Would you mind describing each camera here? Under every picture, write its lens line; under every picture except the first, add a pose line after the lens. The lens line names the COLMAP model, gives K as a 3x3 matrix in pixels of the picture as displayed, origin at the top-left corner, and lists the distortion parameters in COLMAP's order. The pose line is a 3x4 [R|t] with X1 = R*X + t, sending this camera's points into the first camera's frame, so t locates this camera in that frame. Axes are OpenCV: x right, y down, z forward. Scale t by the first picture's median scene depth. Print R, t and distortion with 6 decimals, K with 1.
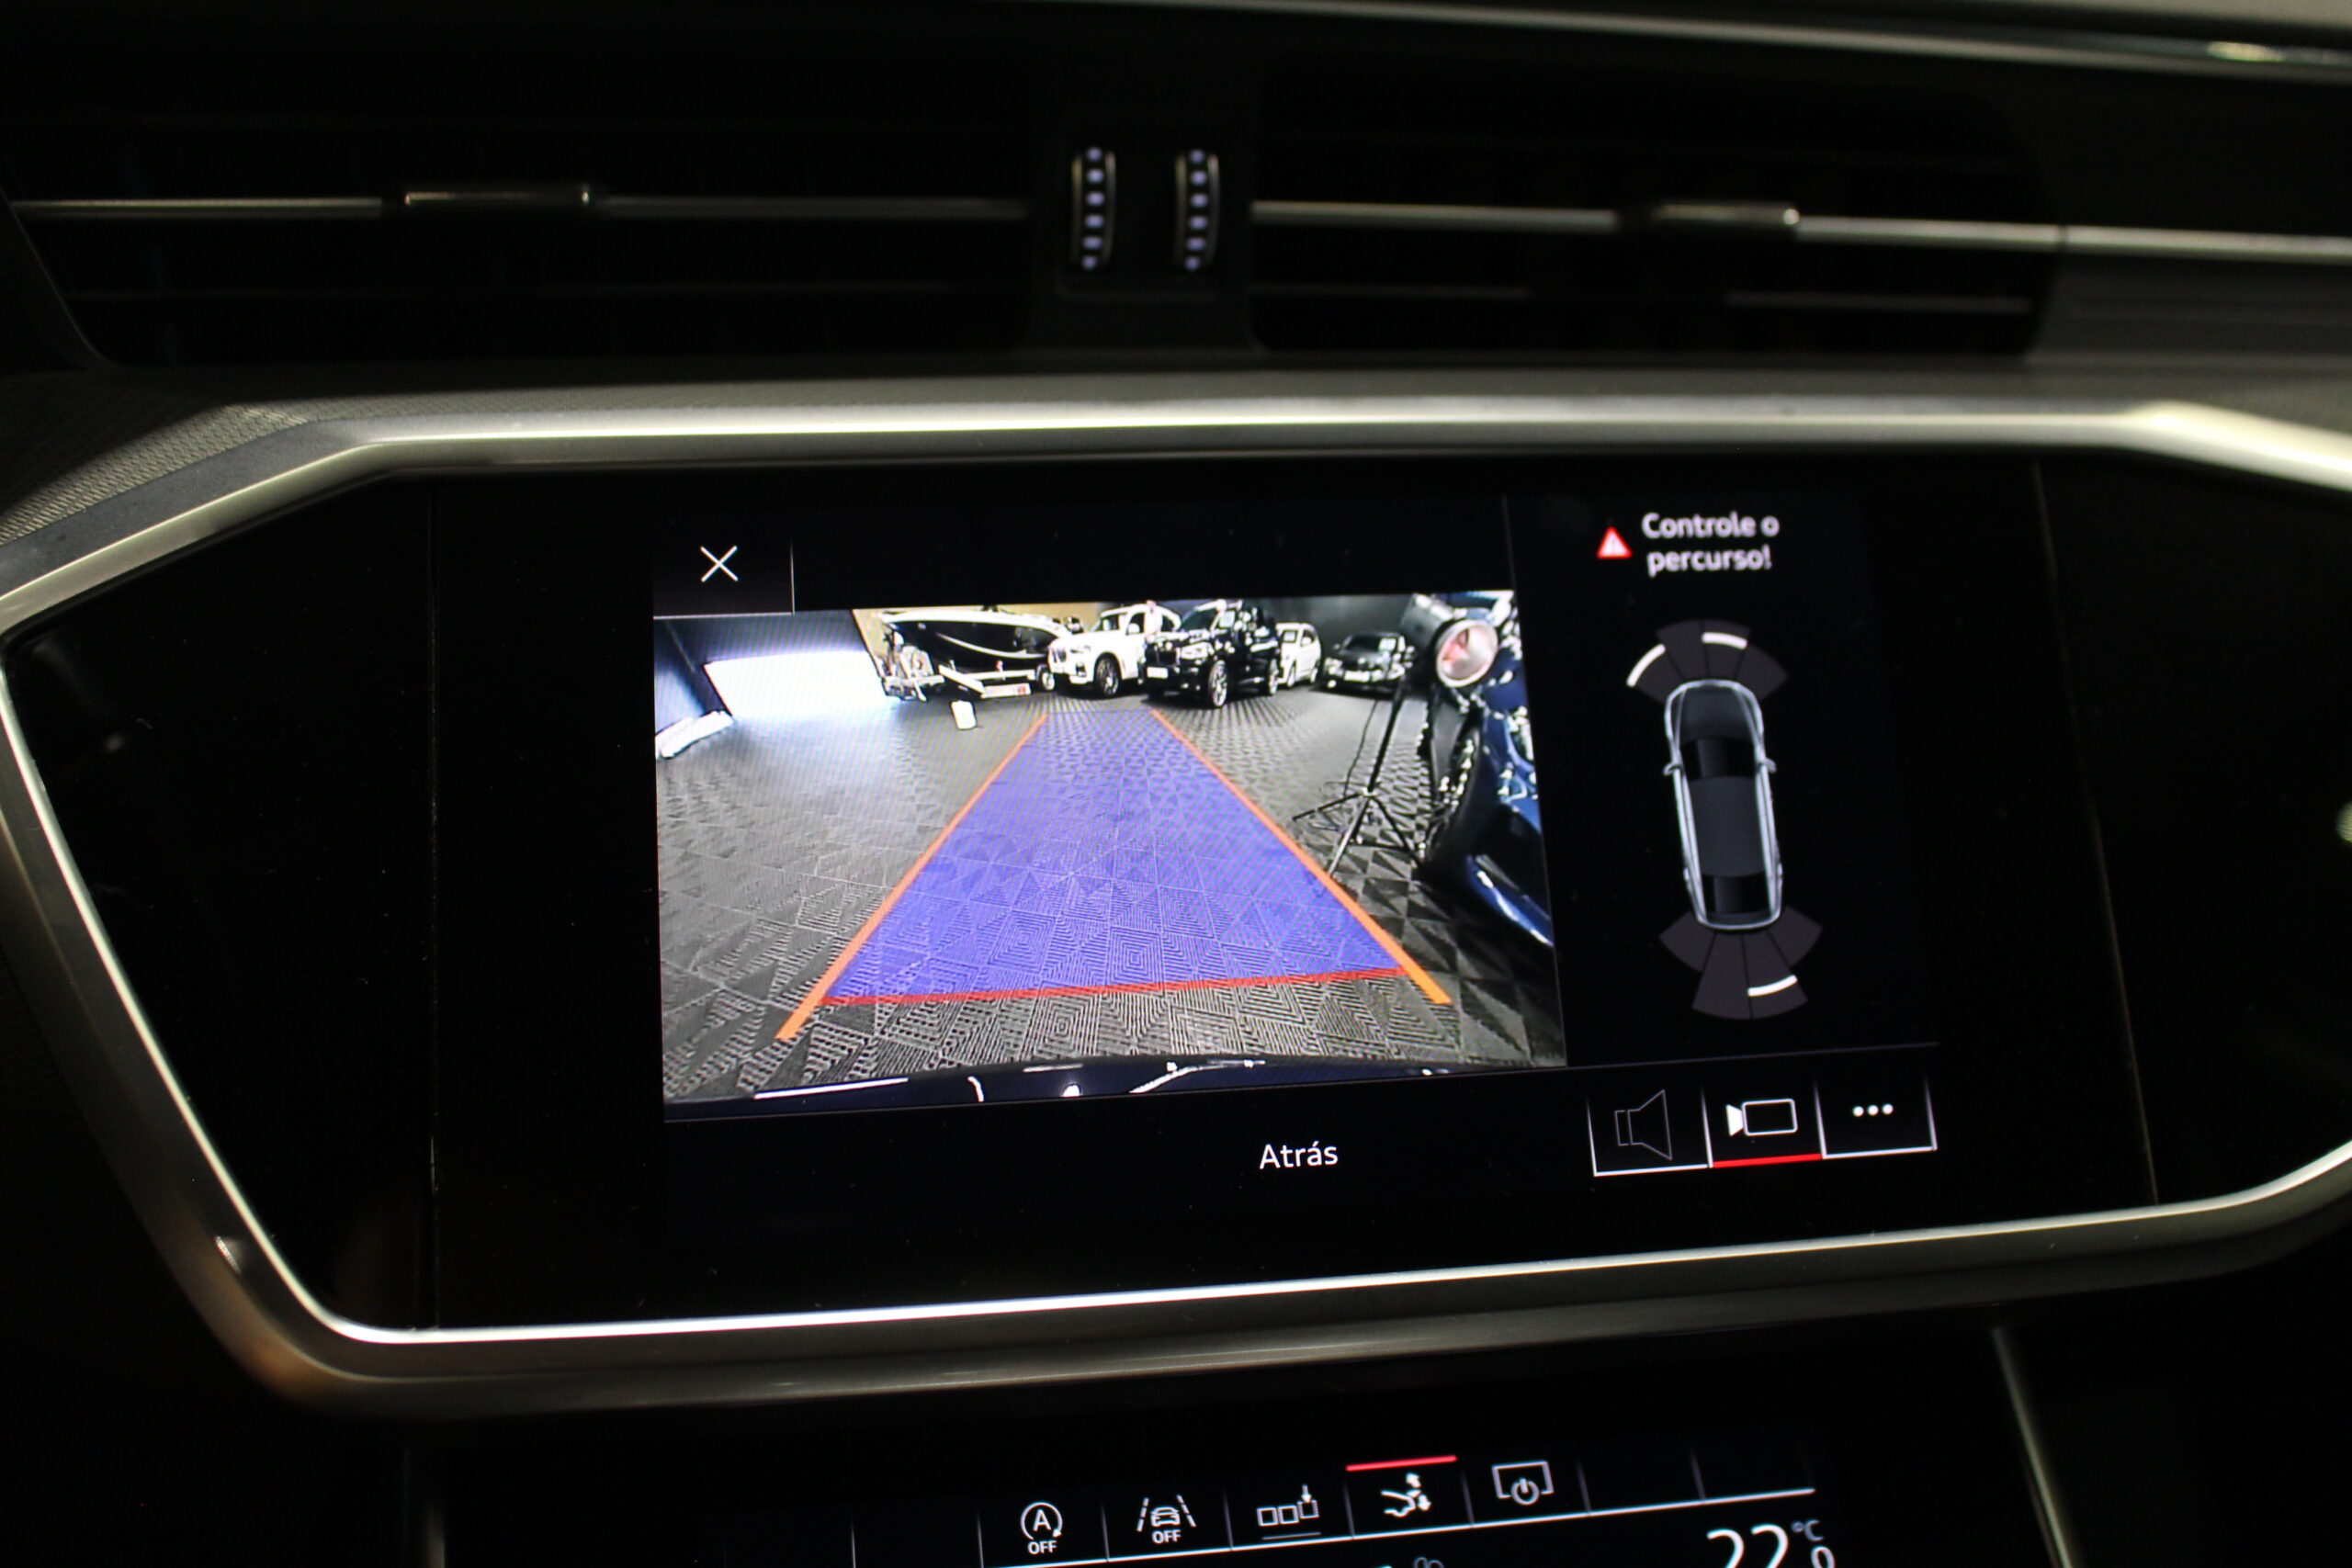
lens RADIAL K [[2356.6, 0, 1180.1], [0, 2356.6, 765.8], [0, 0, 1]] dist [-0.097740, 0.000000]
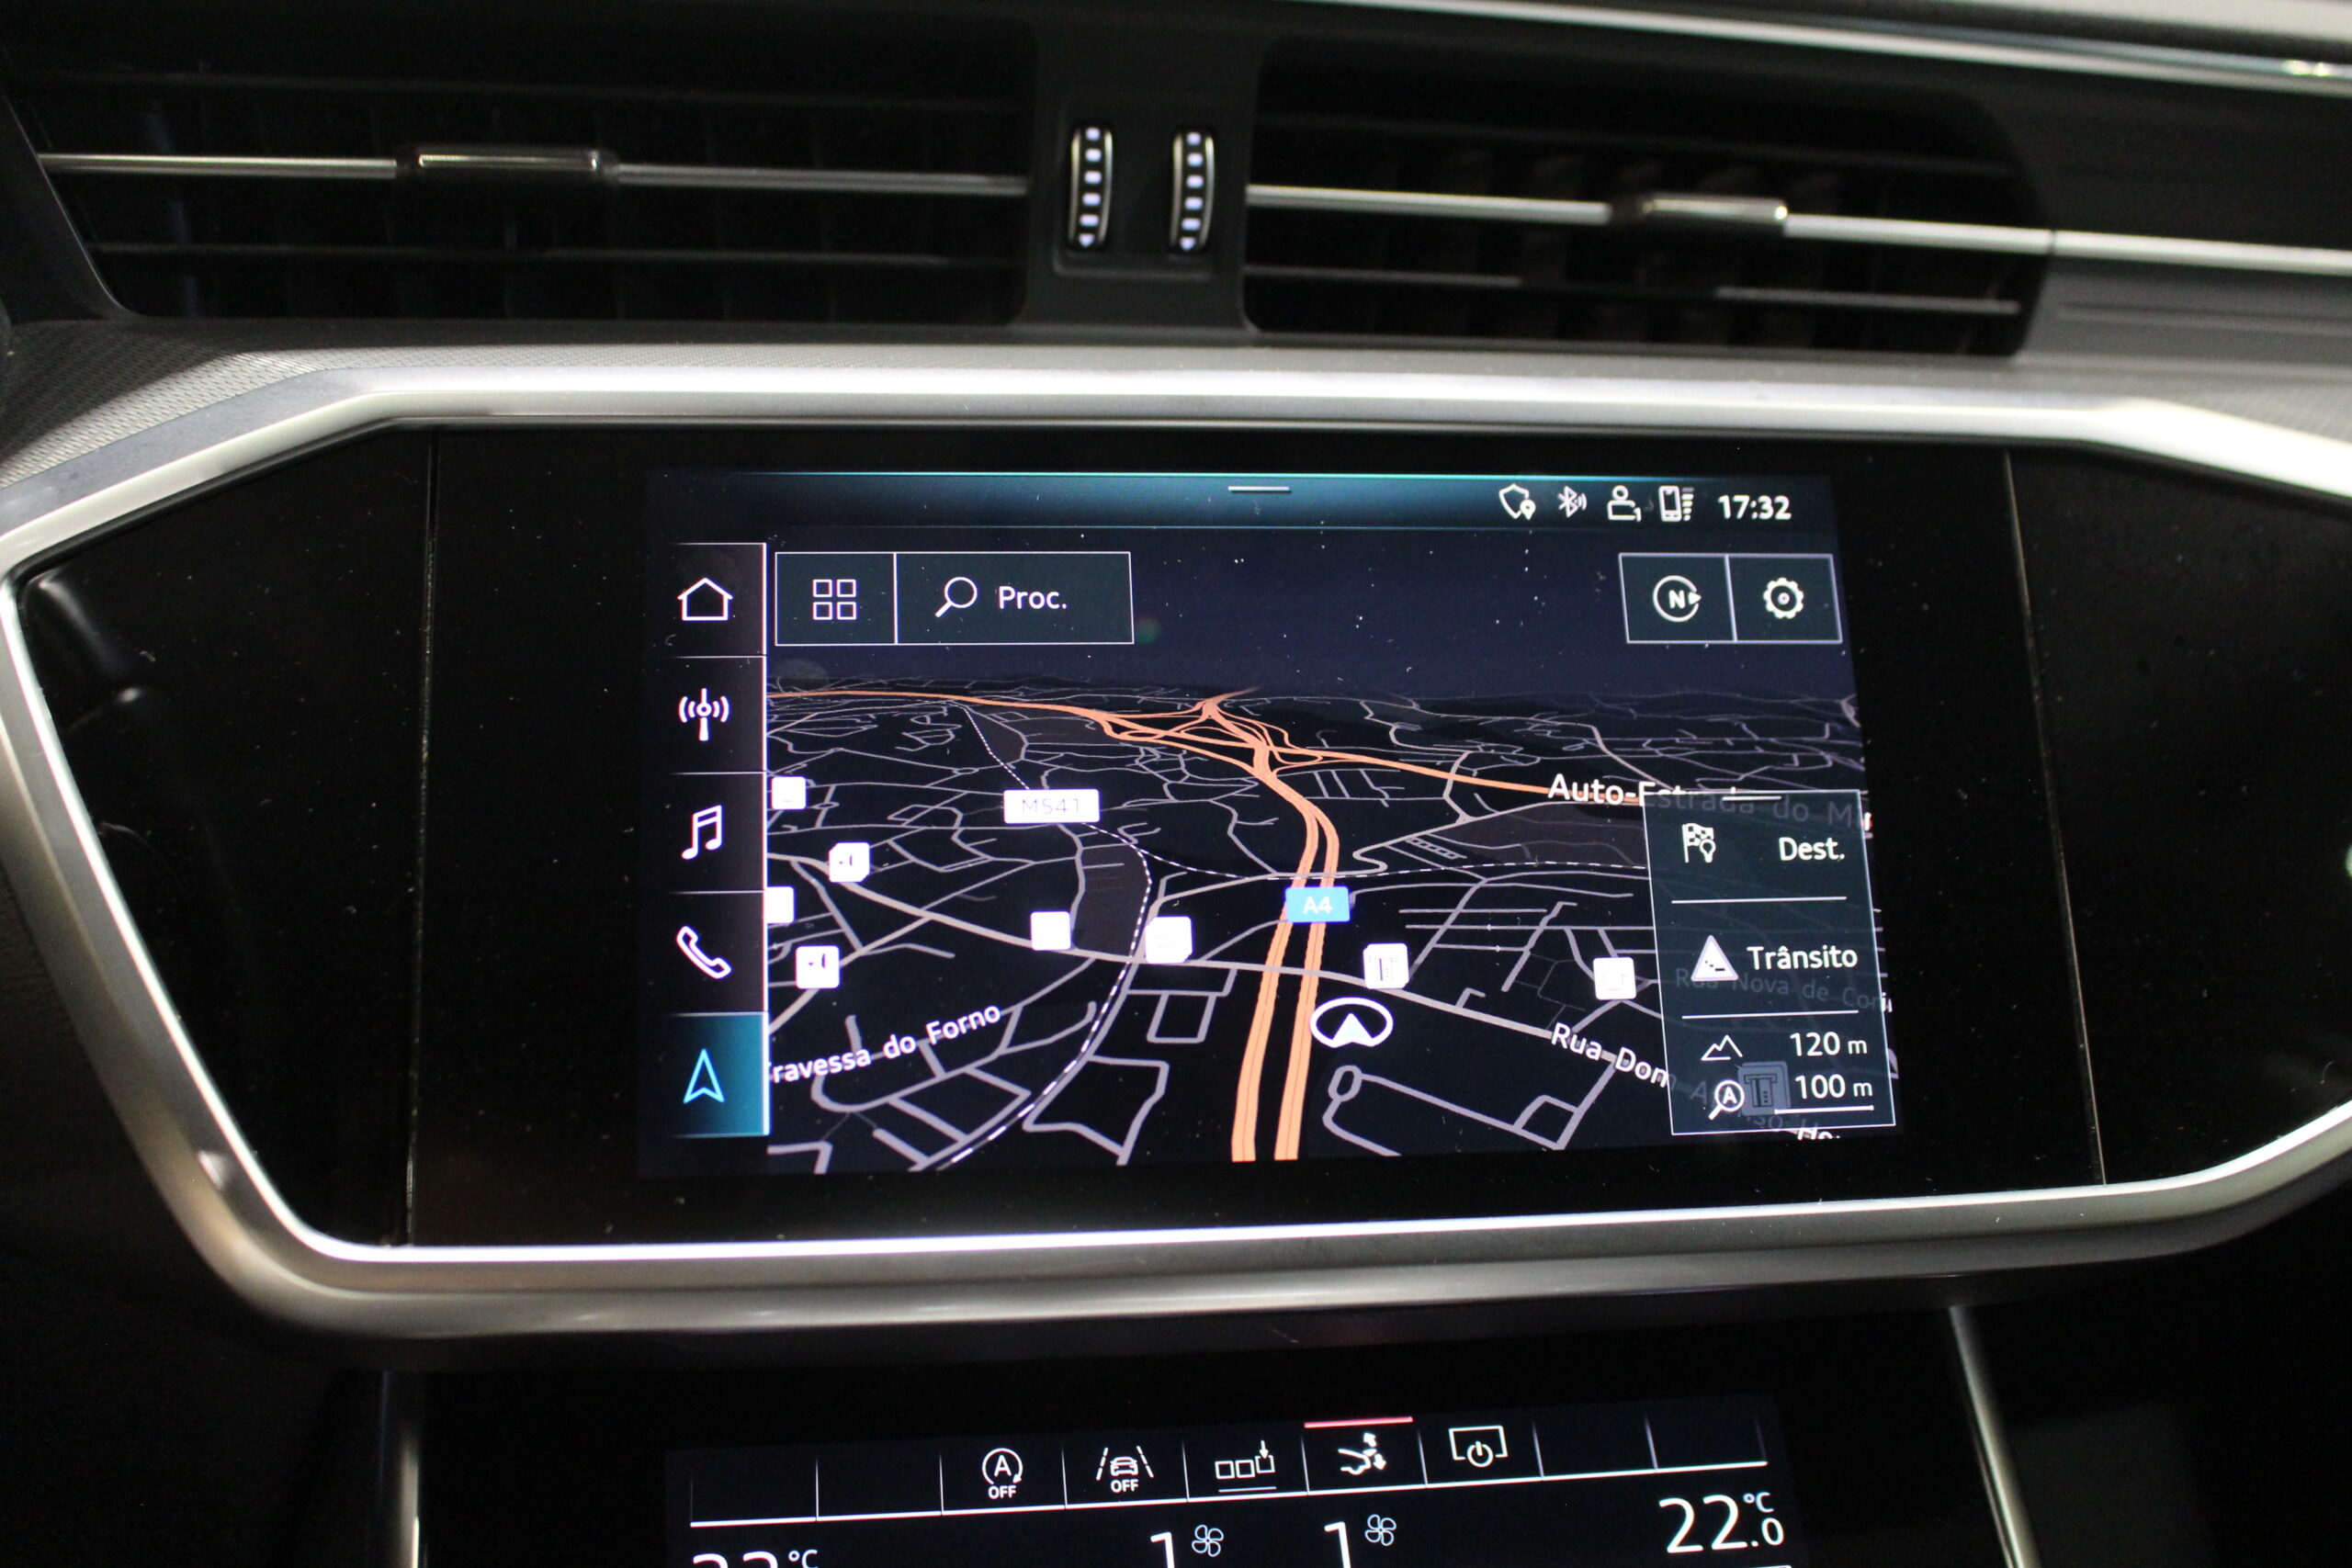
lens RADIAL K [[2356.6, 0, 1181.0], [0, 2356.6, 771.1], [0, 0, 1]] dist [-0.097740, 0.000000]
pose [[0.999545, 0.025648, -0.015902, 0.026910], [-0.025731, 0.999656, -0.005050, 0.022704], [0.015767, 0.005457, 0.999861, -0.021811]]
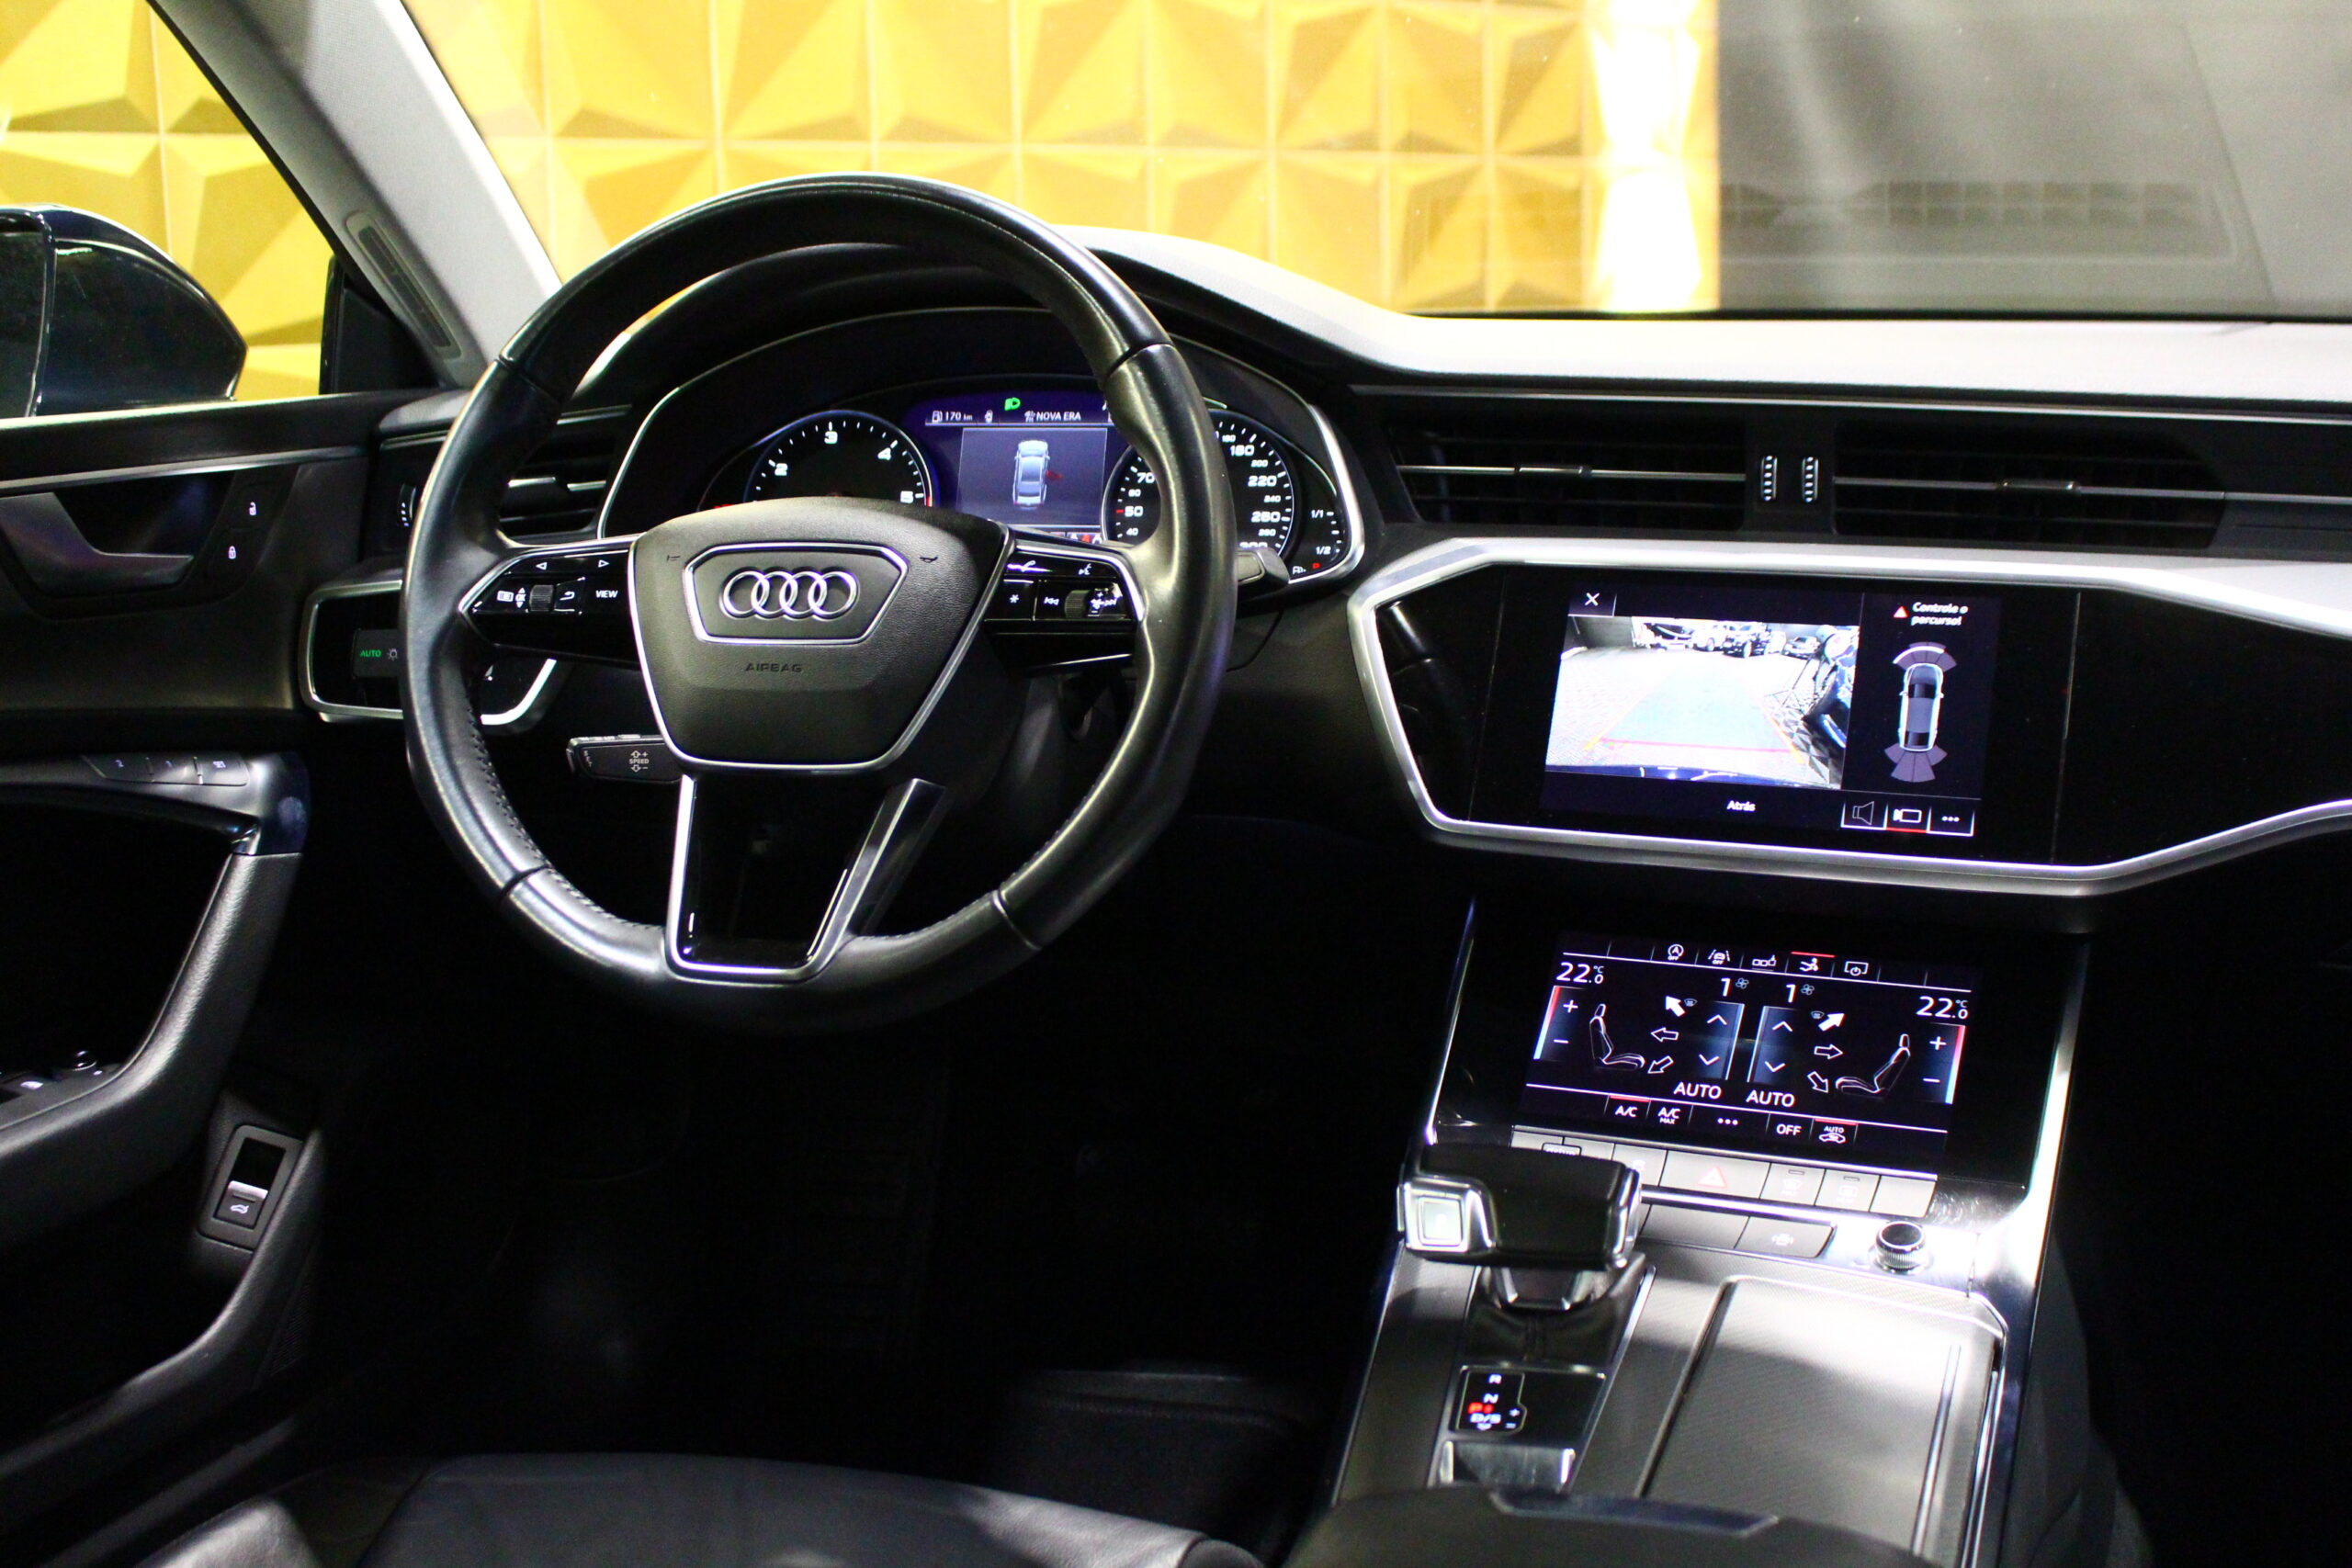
lens RADIAL K [[2825.6, 0, 1185.3], [0, 2825.6, 738.5], [0, 0, 1]] dist [-0.106527, 0.000000]
pose [[0.833025, 0.083445, -0.546907, 1.253018], [-0.117681, 0.992662, -0.027790, 0.233943], [0.540575, 0.087511, 0.836732, -2.117789]]
